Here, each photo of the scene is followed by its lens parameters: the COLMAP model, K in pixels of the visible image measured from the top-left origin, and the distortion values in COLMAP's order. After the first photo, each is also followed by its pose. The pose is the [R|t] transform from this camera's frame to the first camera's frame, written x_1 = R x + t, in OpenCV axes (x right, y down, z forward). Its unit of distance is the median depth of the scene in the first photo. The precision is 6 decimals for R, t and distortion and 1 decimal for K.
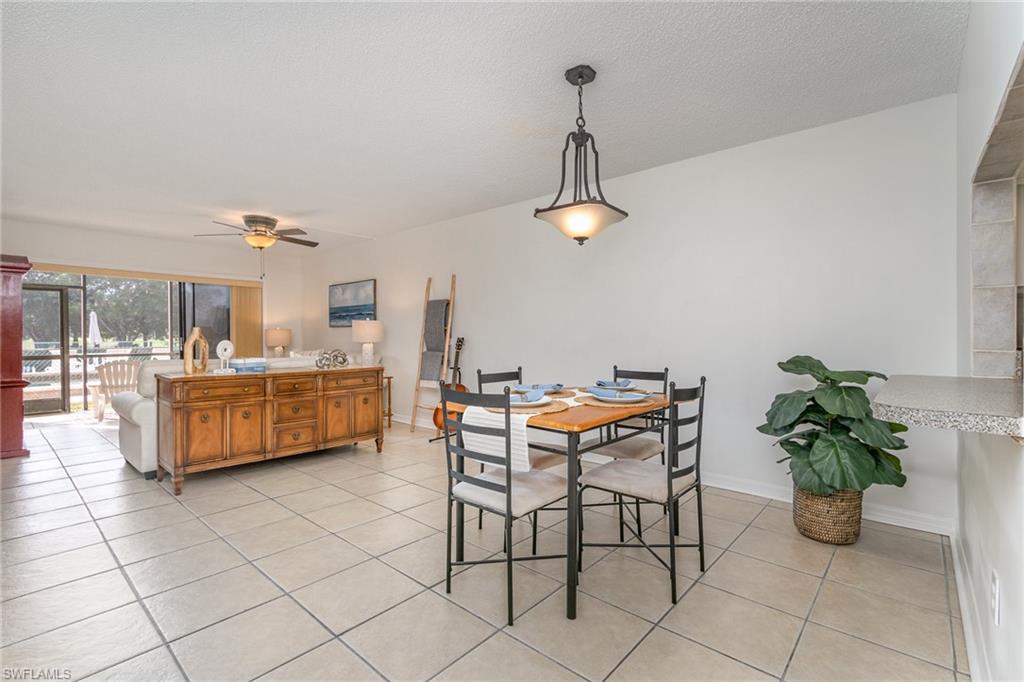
lens RADIAL K [[462.5, 0, 520.2], [0, 462.5, 339.2], [0, 0, 1]] dist [-0.002674, -0.001101]
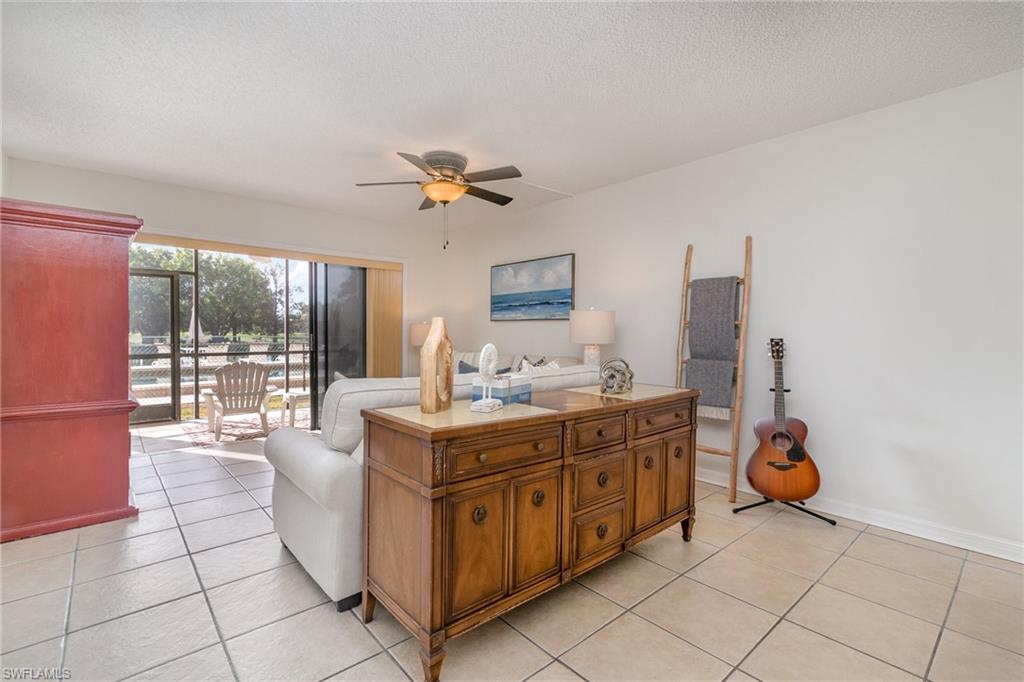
lens RADIAL K [[465.4, 0, 515.8], [0, 465.4, 339.0], [0, 0, 1]] dist [-0.001395, -0.000097]
pose [[0.990962, 0.009203, -0.133826, -0.304487], [-0.008487, 0.999946, 0.005921, -0.003103], [0.133873, -0.004732, 0.990987, 0.284520]]
